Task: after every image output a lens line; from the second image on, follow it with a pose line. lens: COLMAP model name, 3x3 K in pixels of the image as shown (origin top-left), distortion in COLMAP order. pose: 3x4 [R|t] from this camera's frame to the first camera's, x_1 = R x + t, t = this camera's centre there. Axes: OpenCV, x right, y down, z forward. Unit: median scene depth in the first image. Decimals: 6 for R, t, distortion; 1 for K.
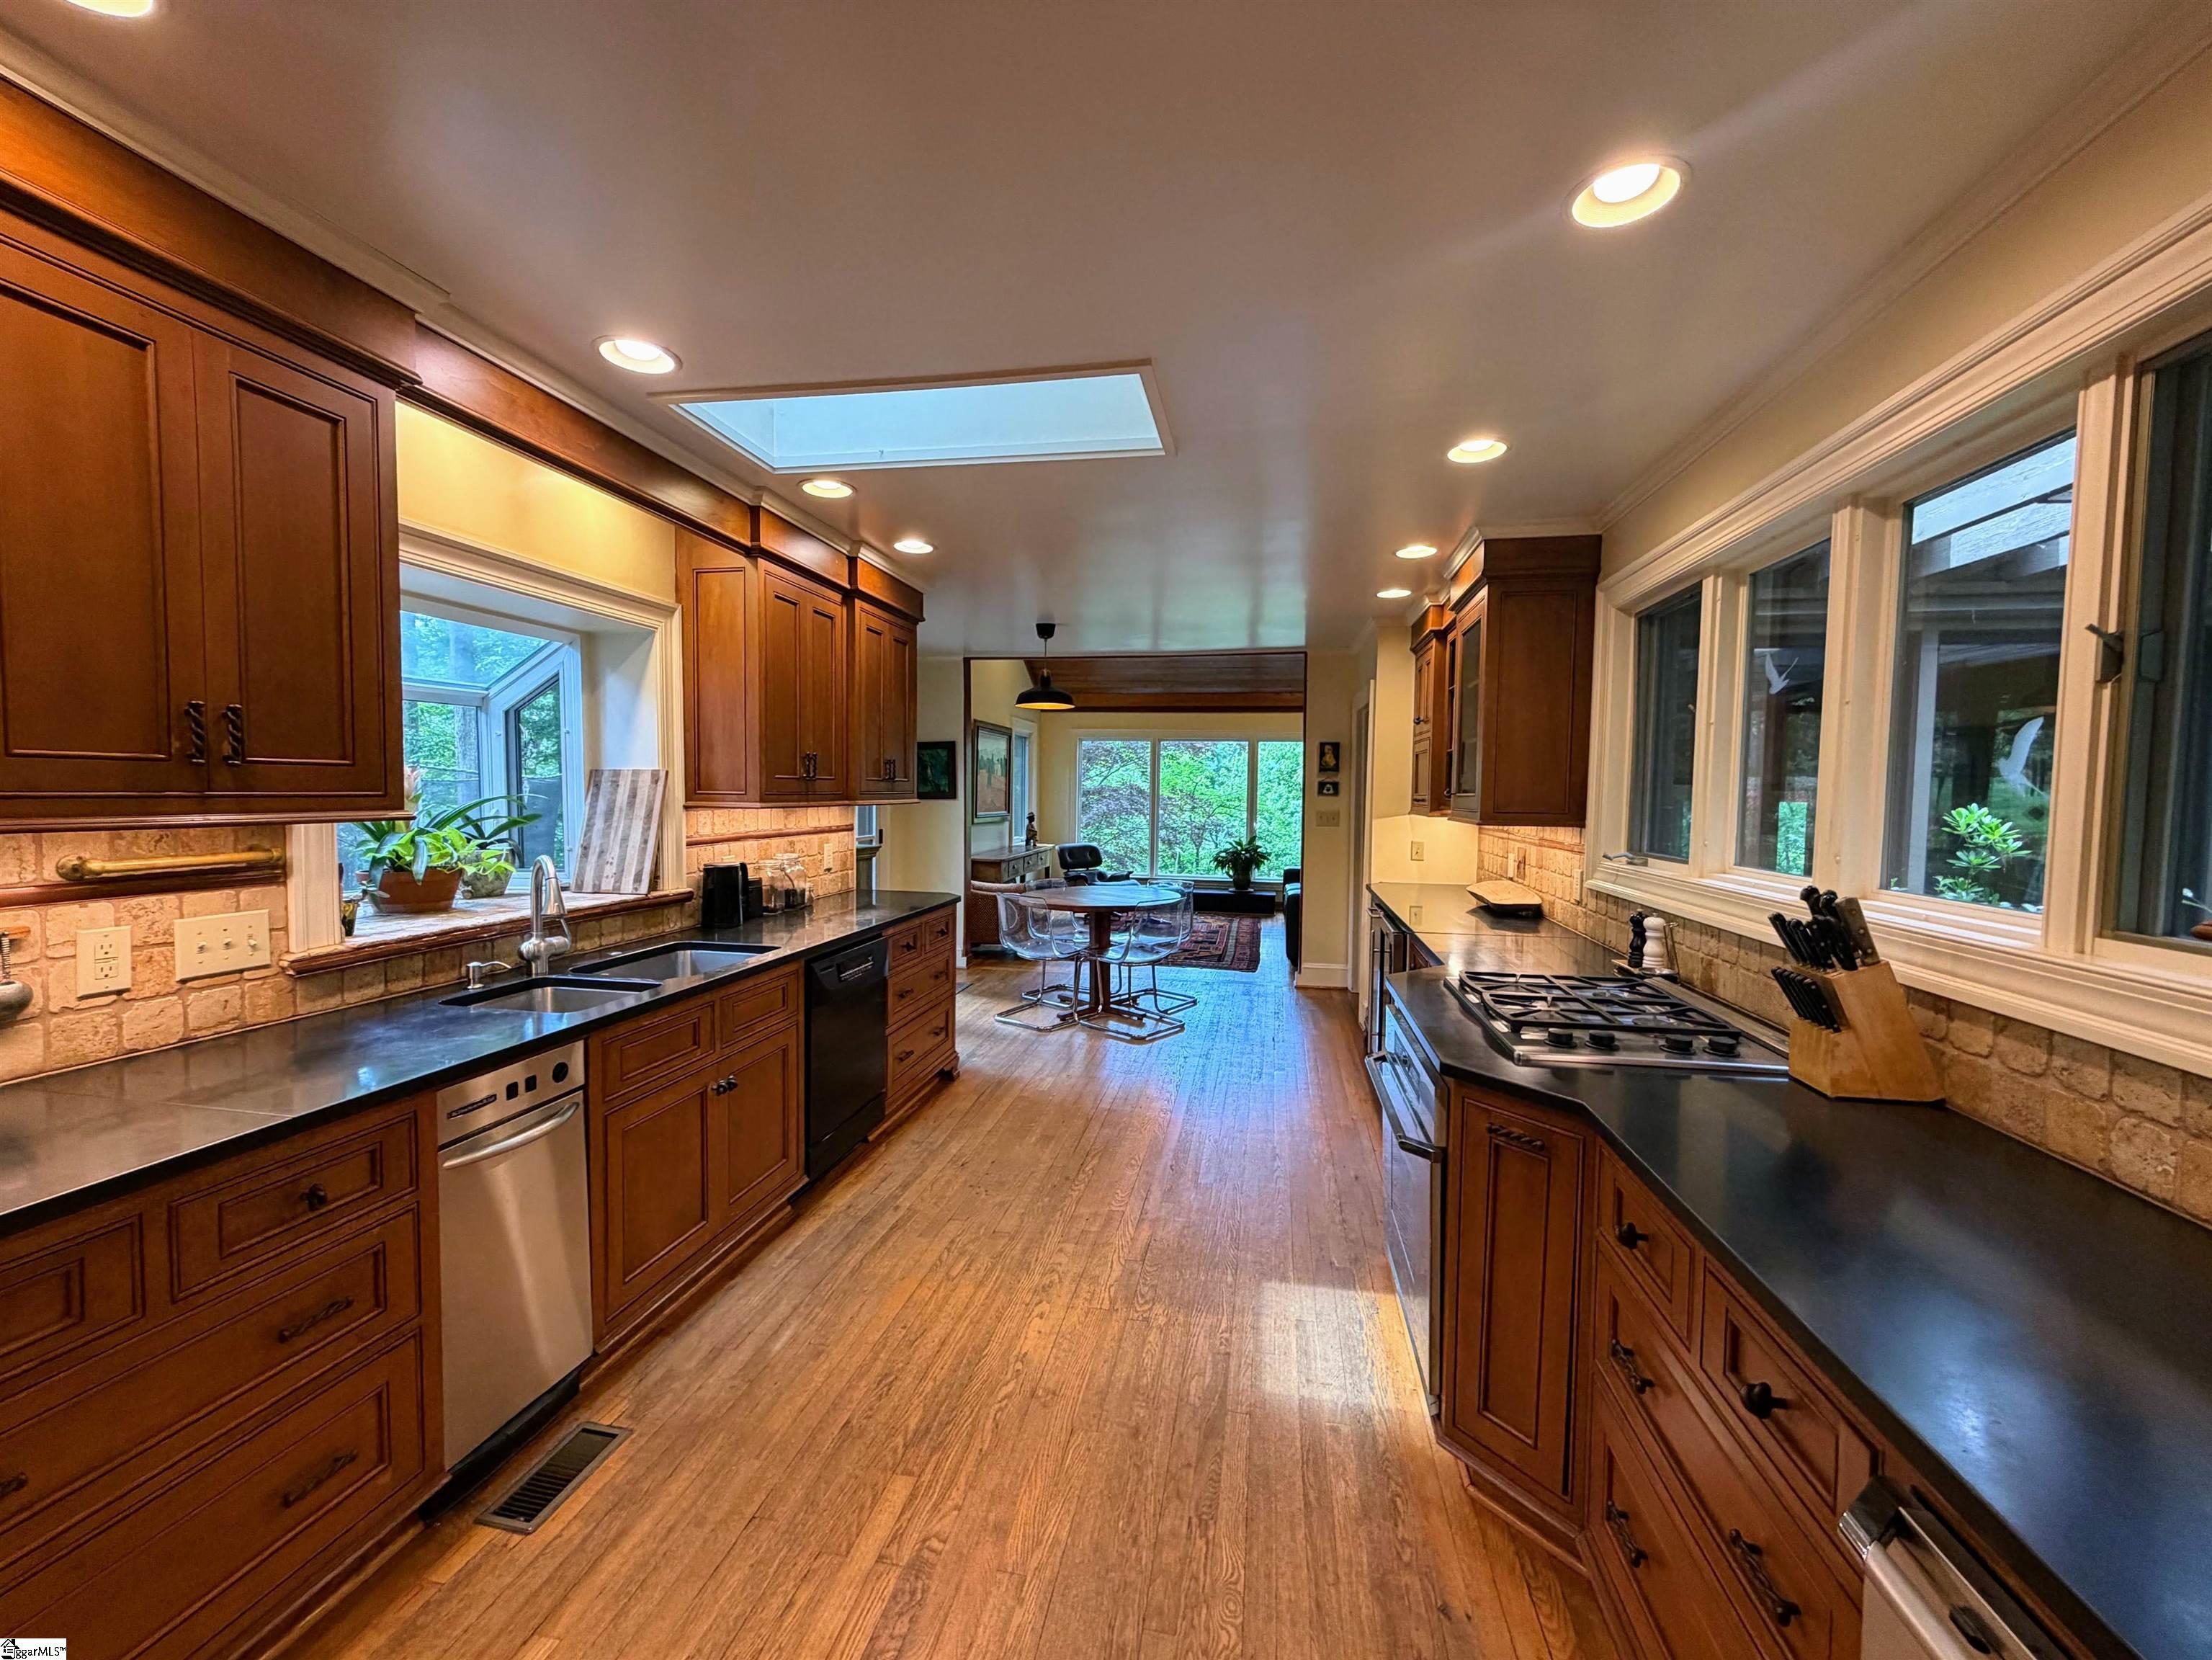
lens RADIAL K [[883.3, 0, 1105.3], [0, 883.3, 828.8], [0, 0, 1]] dist [-0.000248, 0.000292]
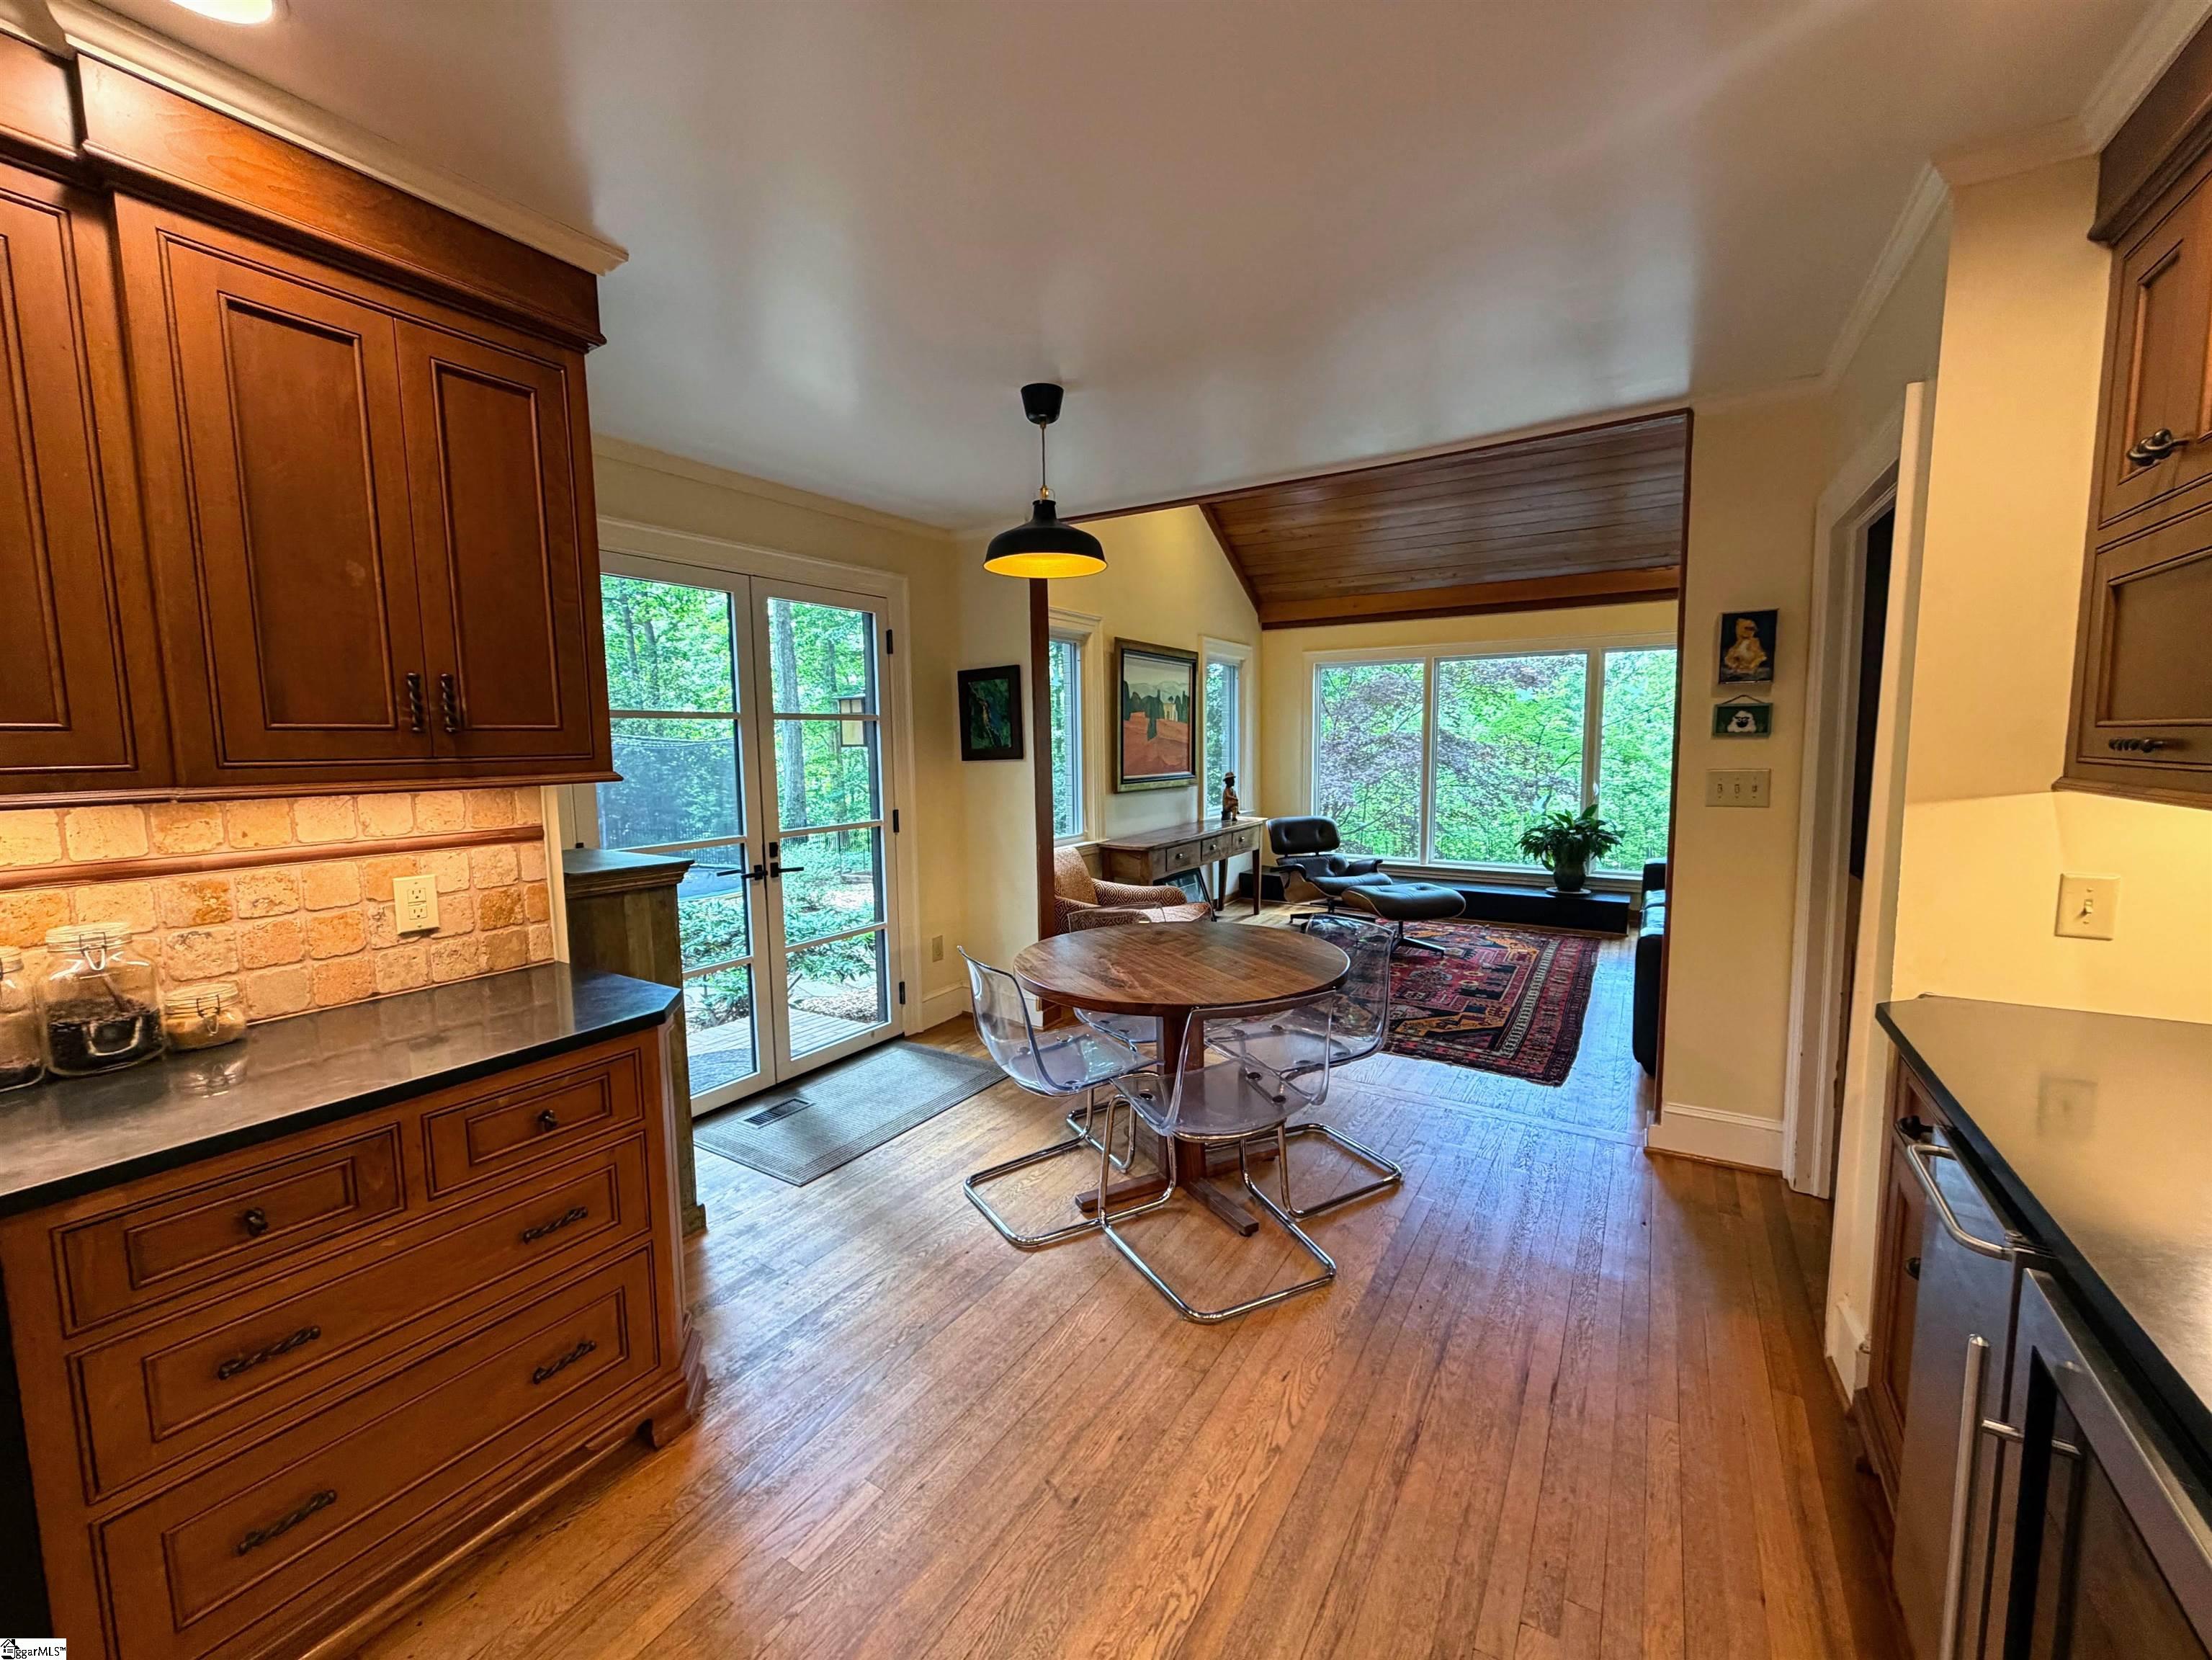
lens RADIAL K [[883.3, 0, 1101.2], [0, 883.3, 832.1], [0, 0, 1]] dist [-0.000248, 0.000292]
pose [[0.931651, 0.011298, -0.363178, 0.115177], [0.009733, 0.998382, 0.056026, -0.017895], [0.363223, -0.055732, 0.930034, 0.470099]]
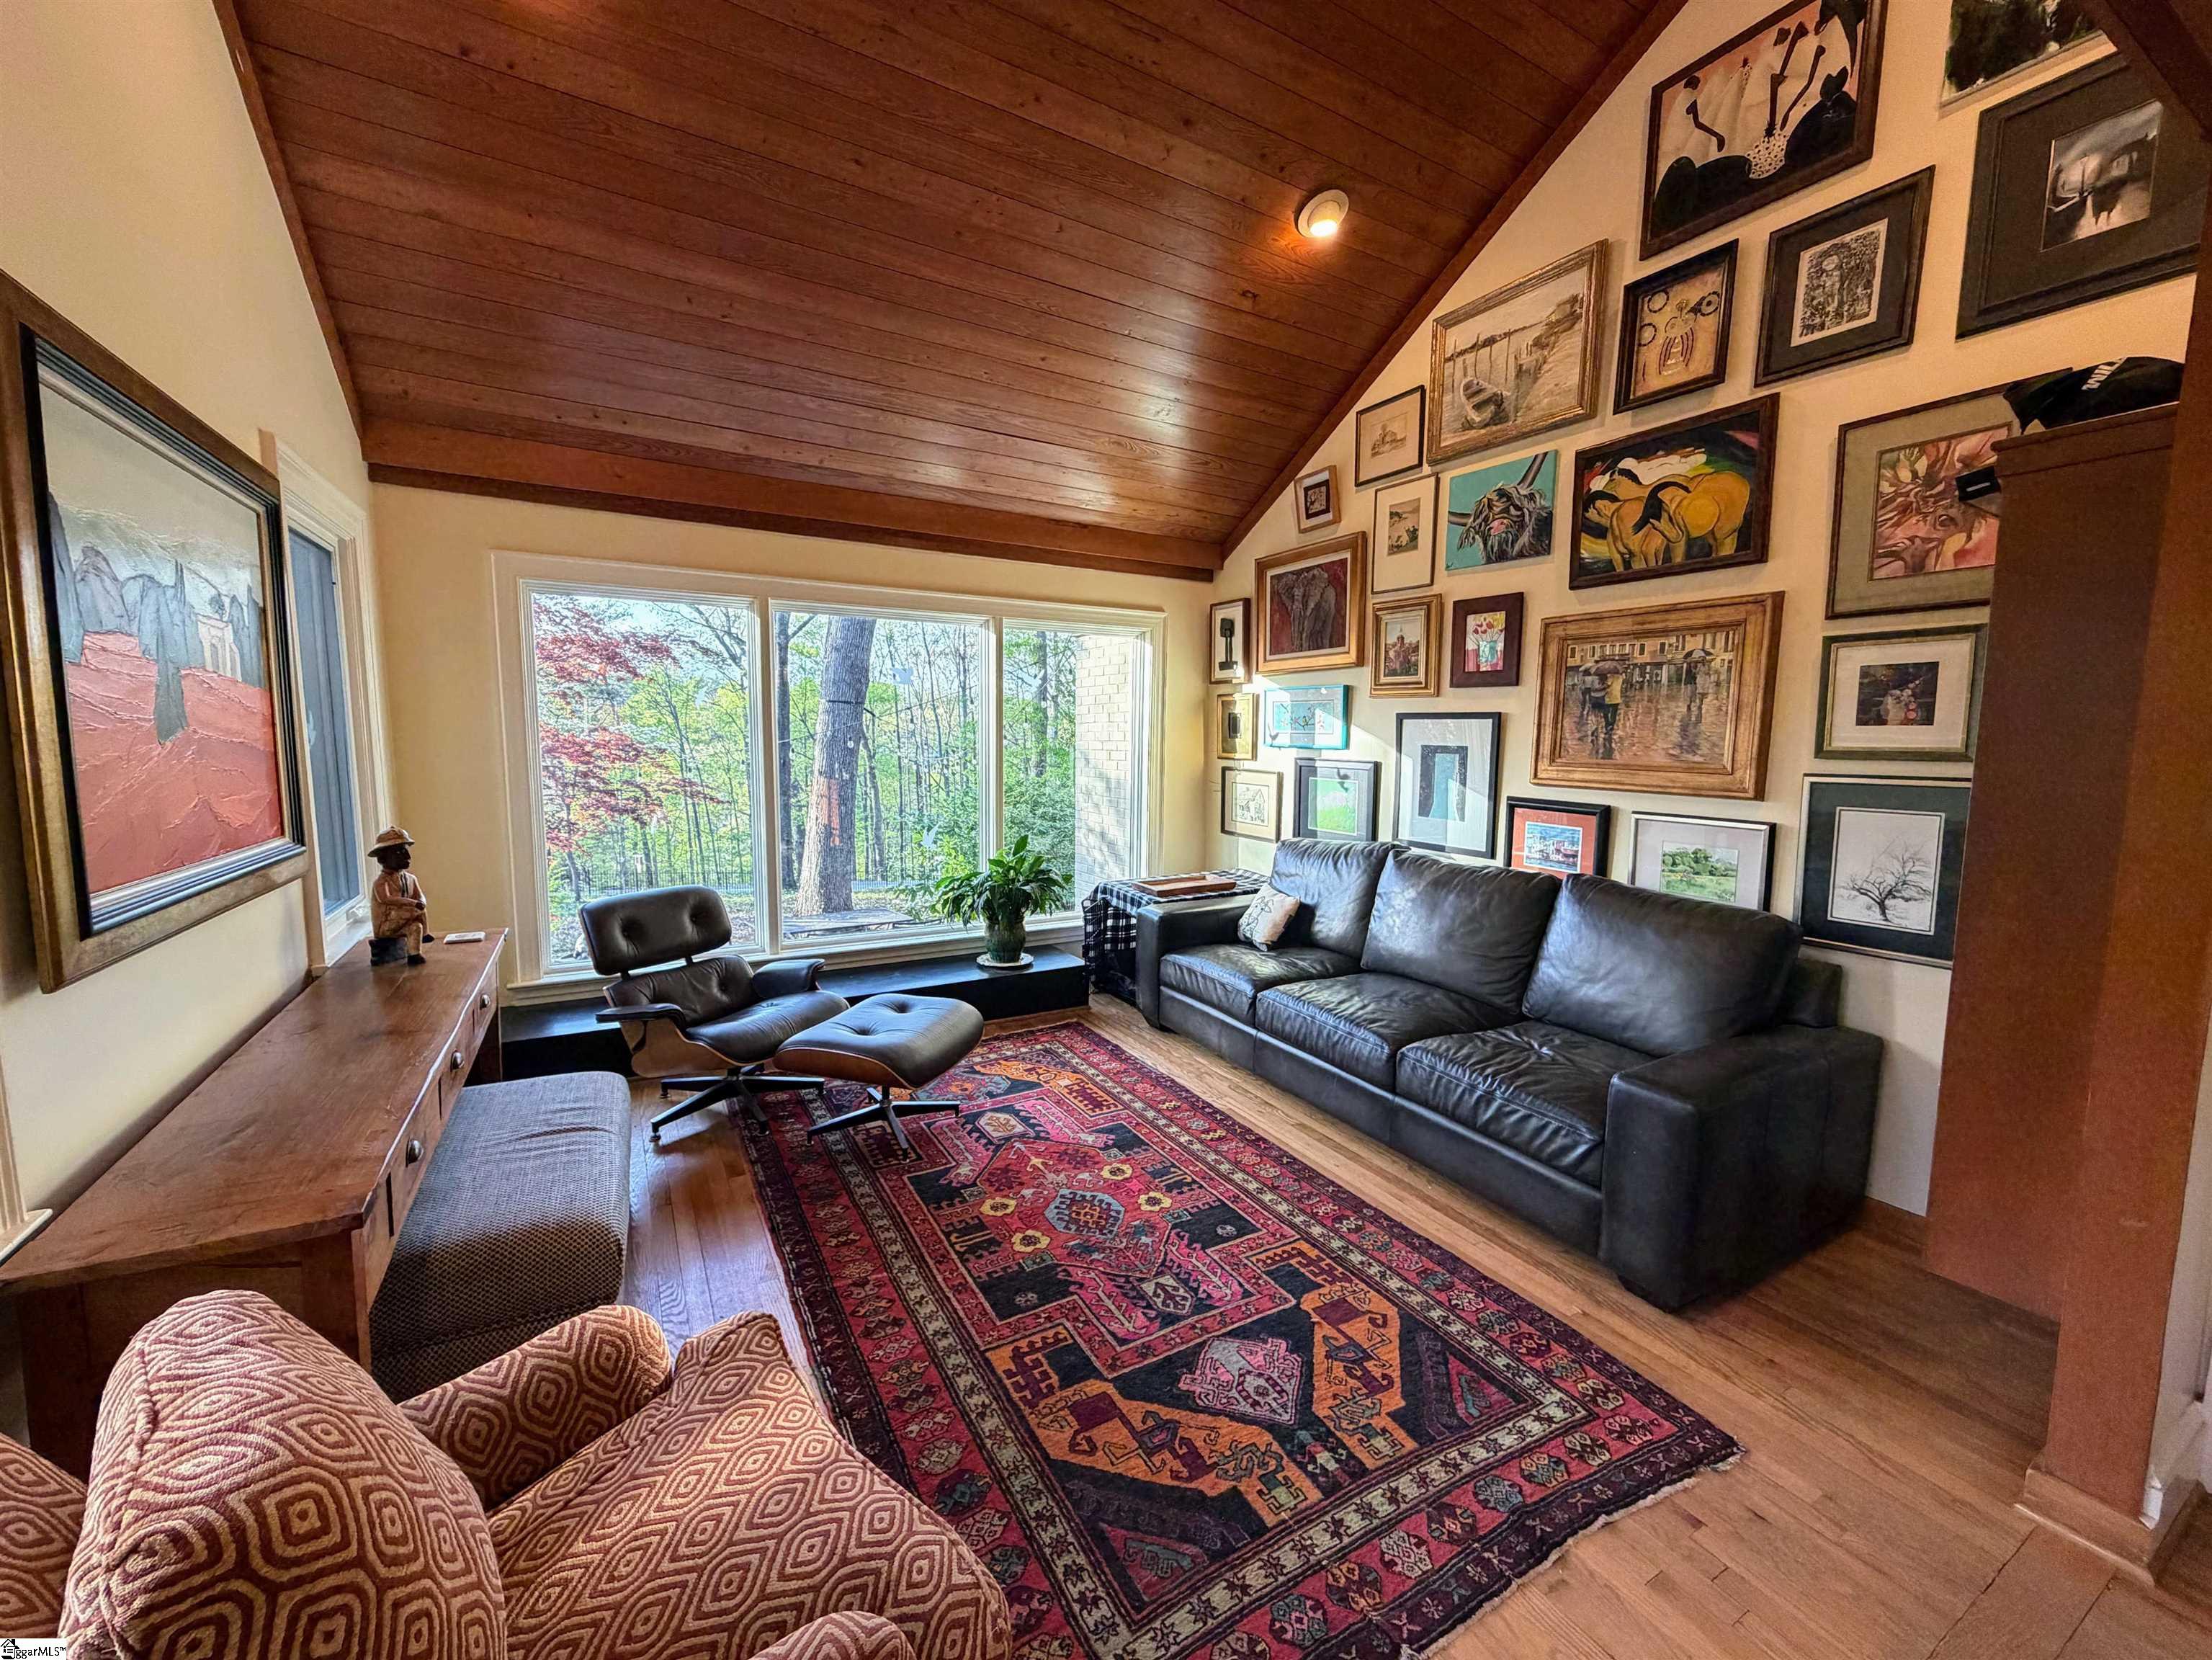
lens RADIAL K [[883.3, 0, 1108.1], [0, 883.3, 832.2], [0, 0, 1]] dist [-0.000248, 0.000292]
pose [[0.761571, -0.083435, 0.642688, -0.144385], [0.028526, 0.995033, 0.095374, -0.058562], [-0.647453, -0.054301, 0.760168, 1.011652]]
